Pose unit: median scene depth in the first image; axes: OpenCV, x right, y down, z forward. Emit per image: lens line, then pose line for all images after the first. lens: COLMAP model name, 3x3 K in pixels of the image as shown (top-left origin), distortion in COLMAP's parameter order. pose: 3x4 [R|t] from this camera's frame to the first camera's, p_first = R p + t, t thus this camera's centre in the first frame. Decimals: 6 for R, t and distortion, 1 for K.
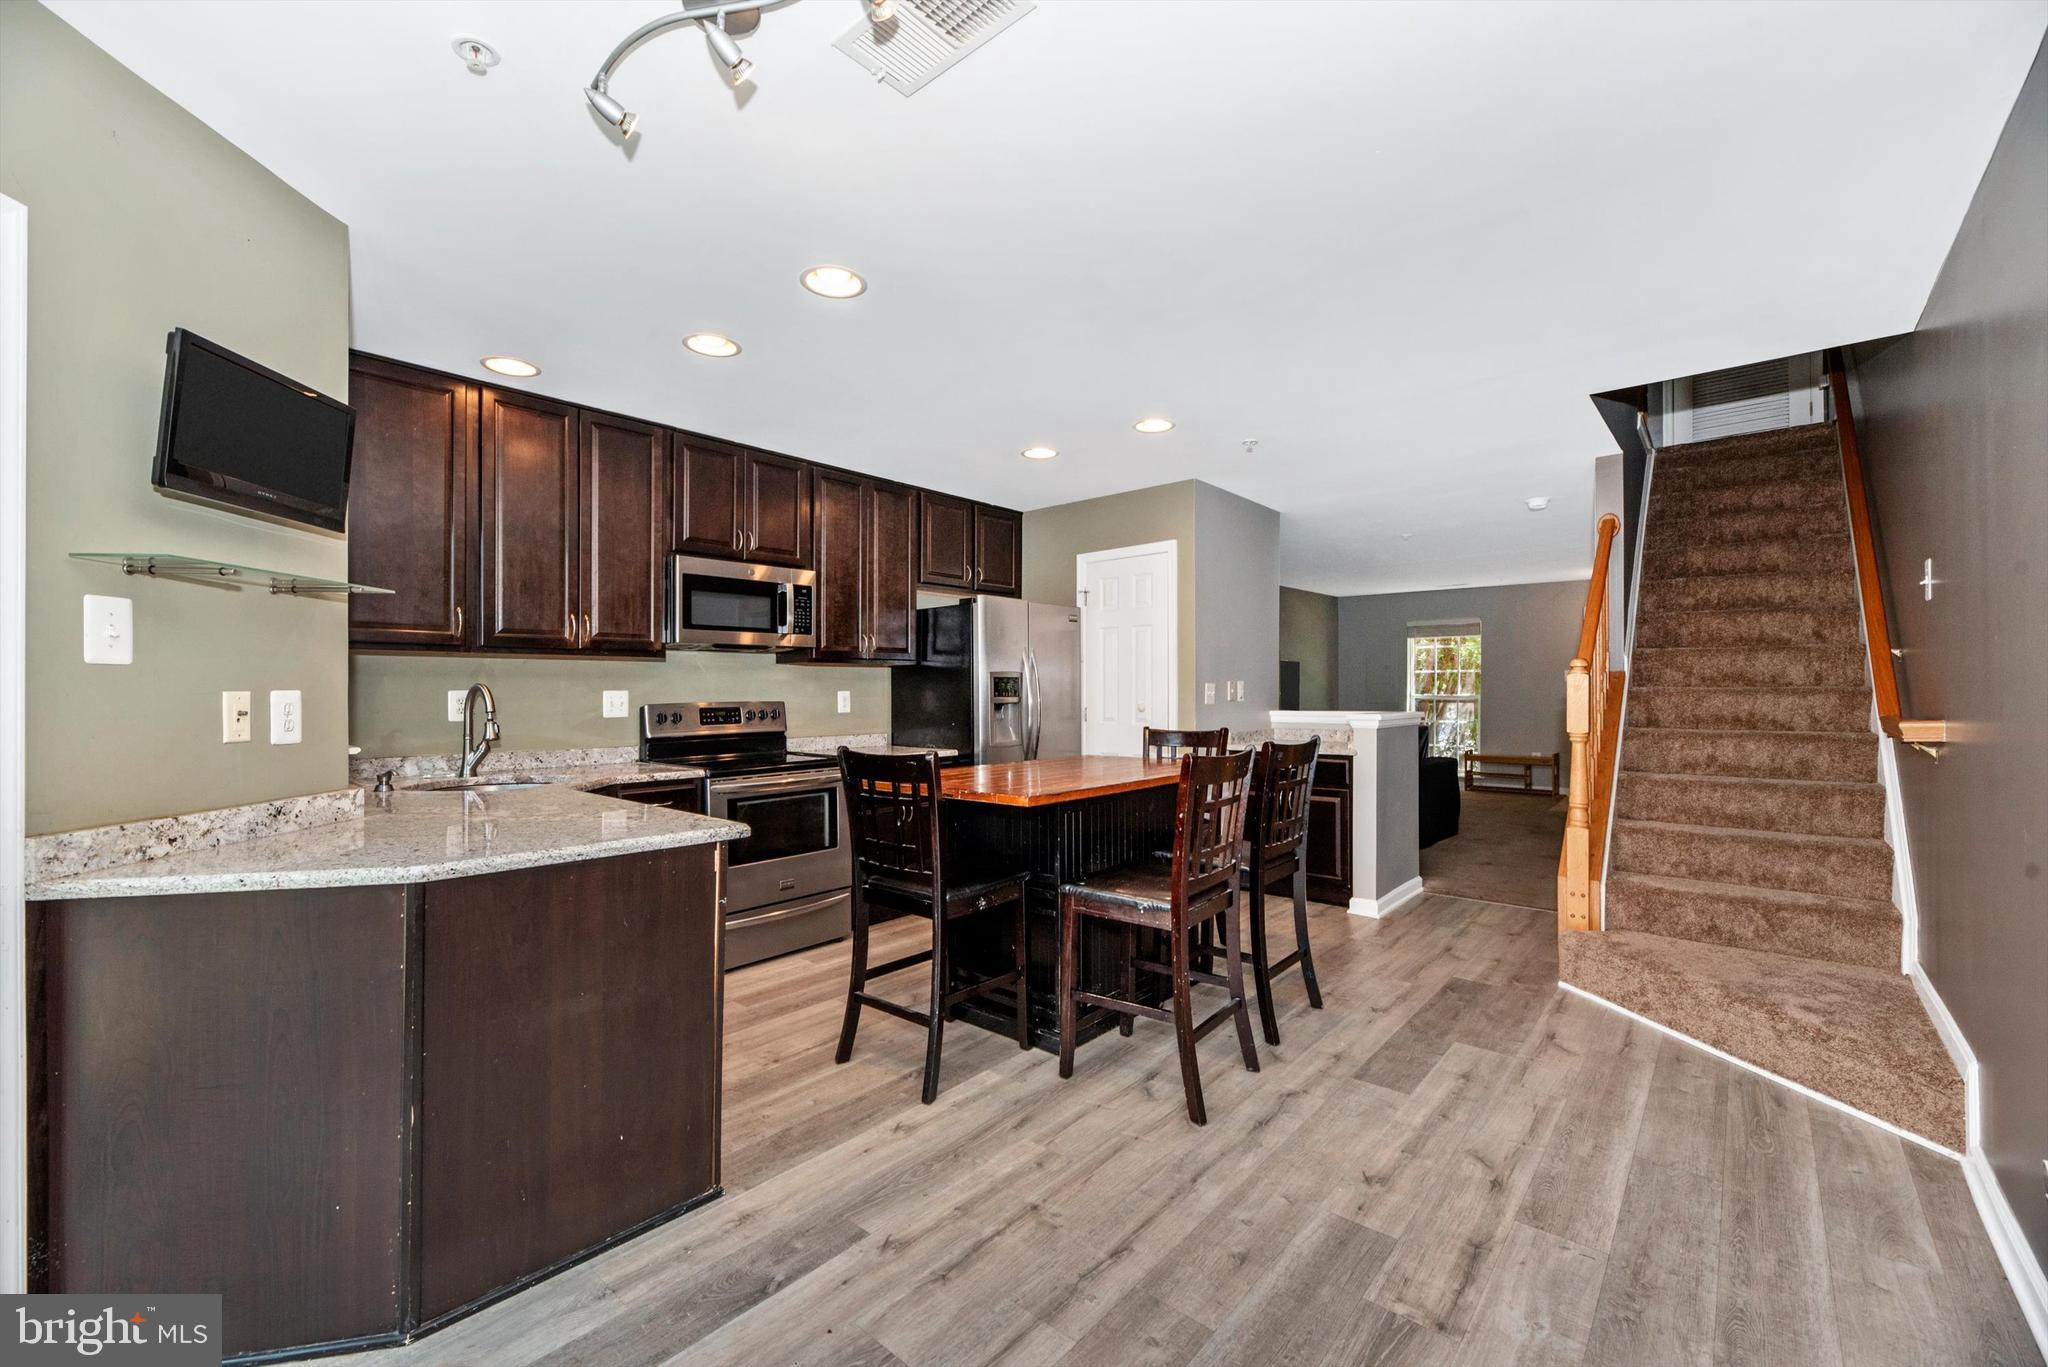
lens RADIAL K [[827.6, 0, 1025.7], [0, 827.6, 680.1], [0, 0, 1]] dist [0.000001, -0.000268]
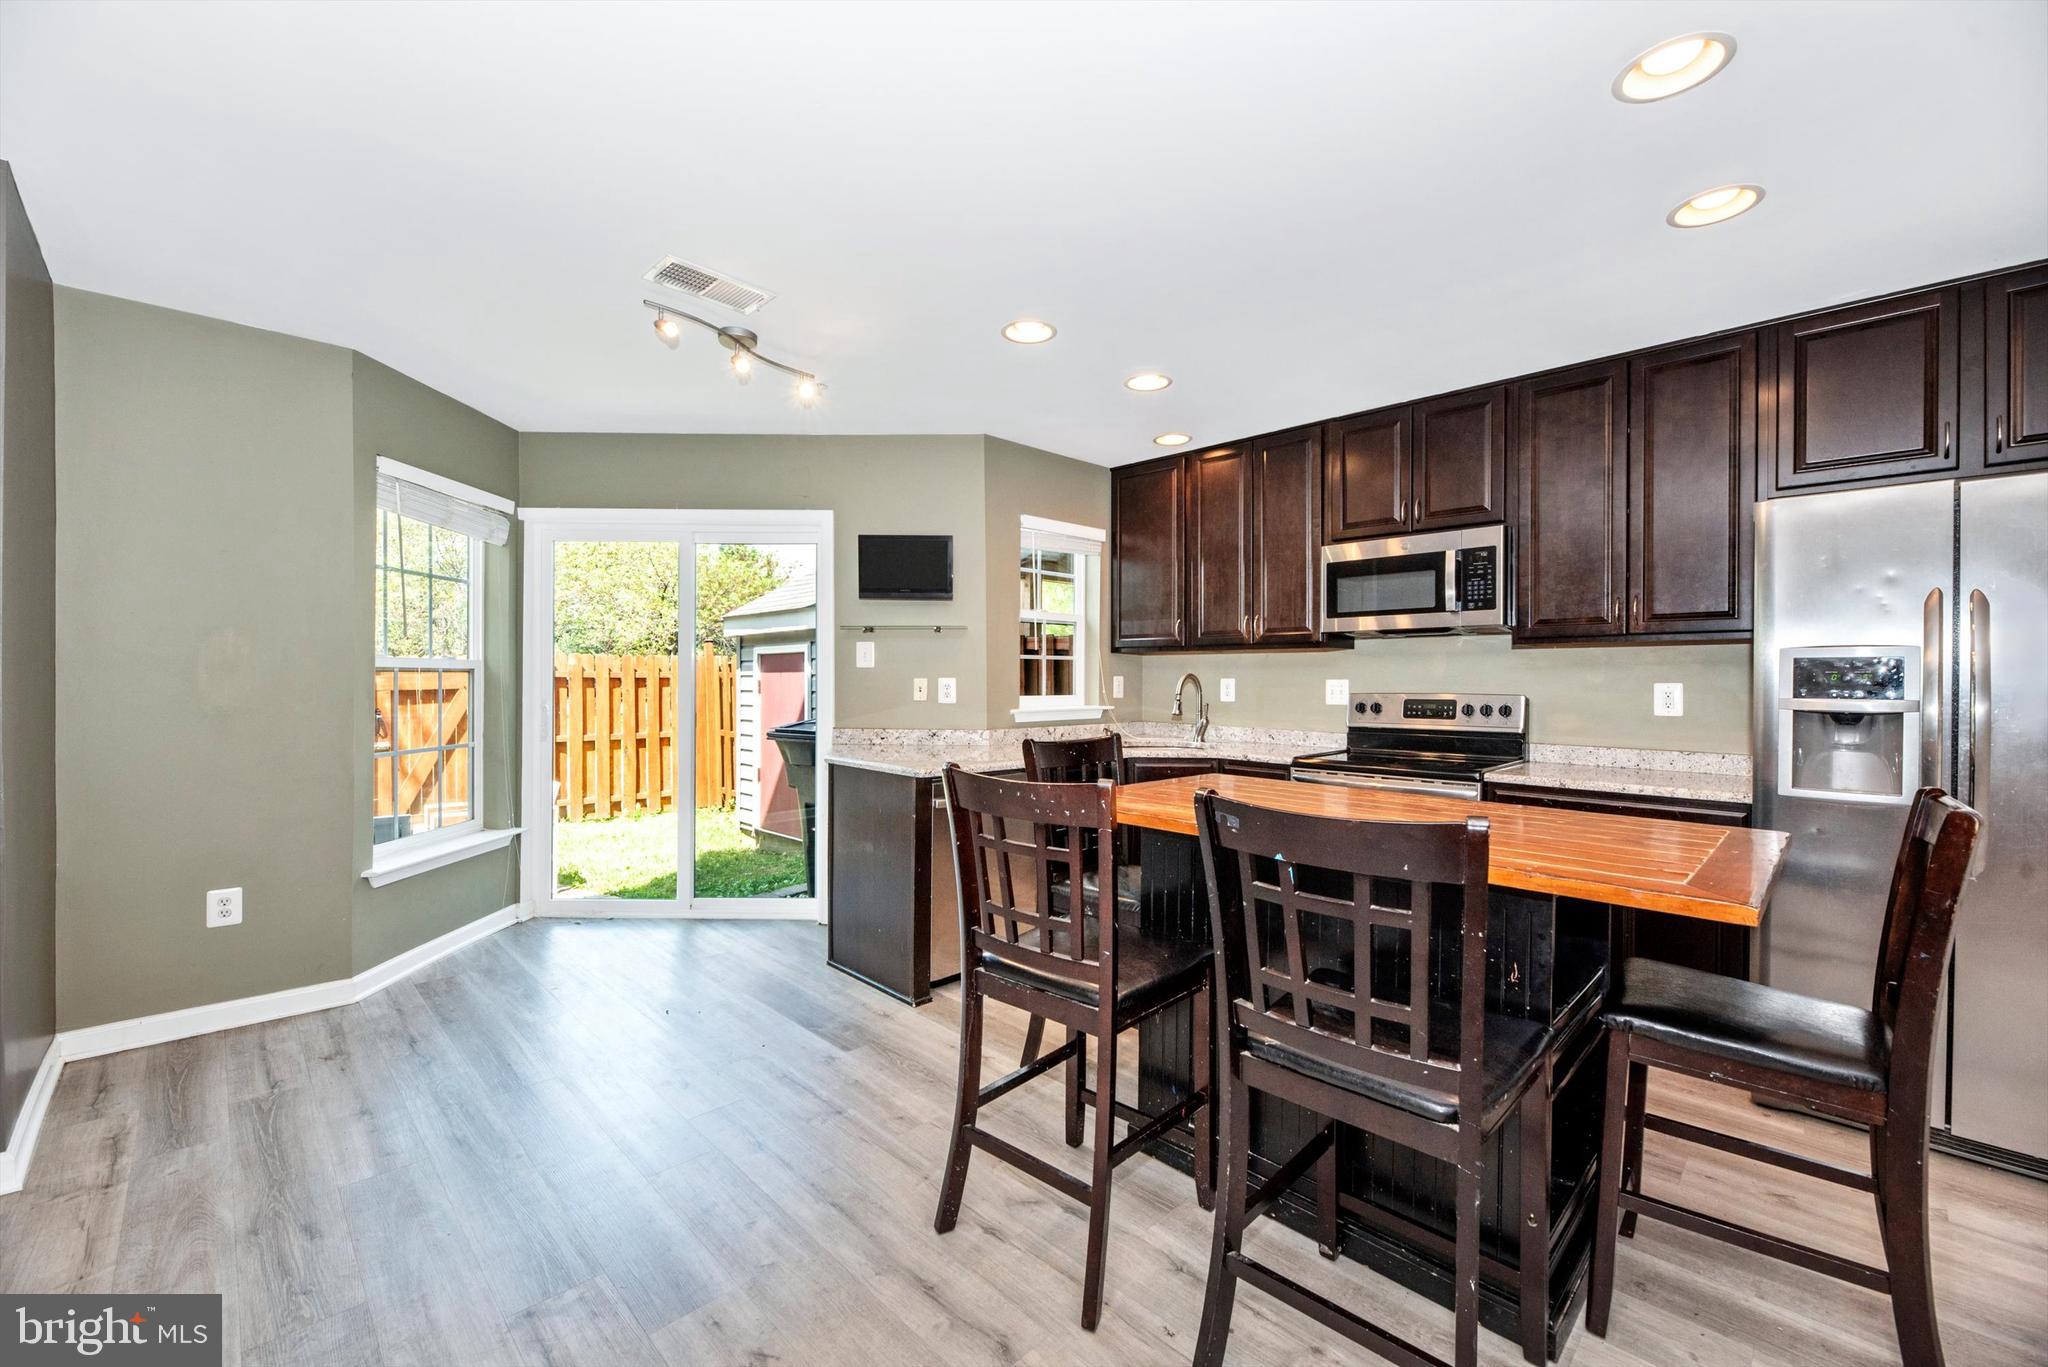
lens RADIAL K [[827.6, 0, 1025.7], [0, 827.6, 680.1], [0, 0, 1]] dist [0.000001, -0.000268]
pose [[-0.073663, 0.004772, -0.997272, 0.742141], [0.008391, 0.999956, 0.004165, 0.006803], [0.997248, -0.008062, -0.073699, 0.857002]]
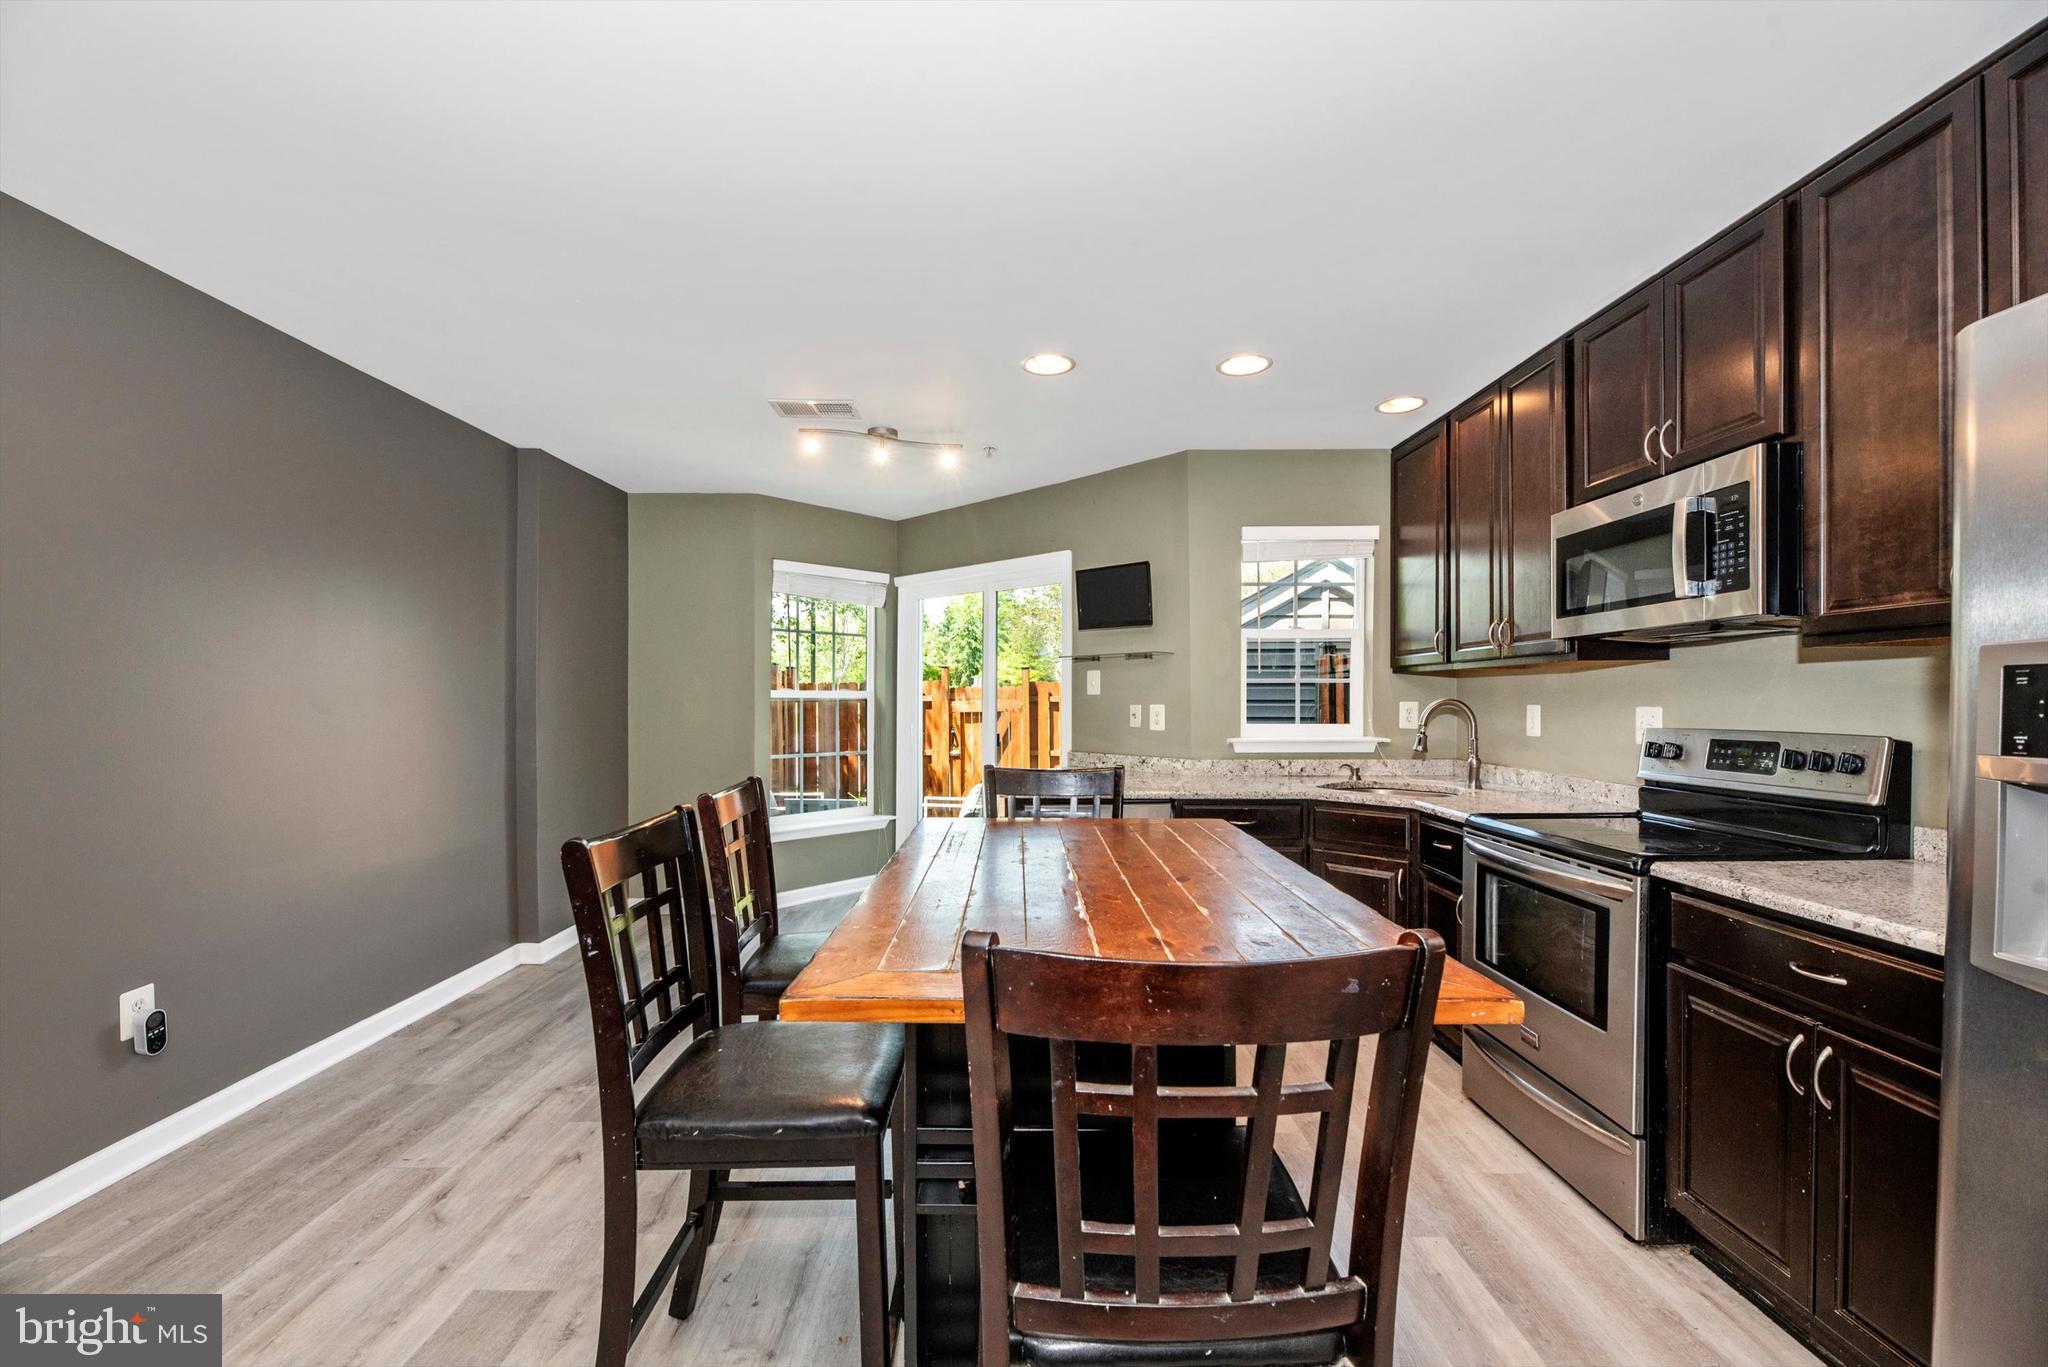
lens RADIAL K [[845.1, 0, 1015.5], [0, 845.1, 698.9], [0, 0, 1]] dist [-0.000969, -0.000062]
pose [[-0.756492, 0.001352, -0.654001, 0.472961], [0.009342, 0.999918, -0.008739, 0.008582], [0.653936, -0.012720, -0.756443, 1.495963]]
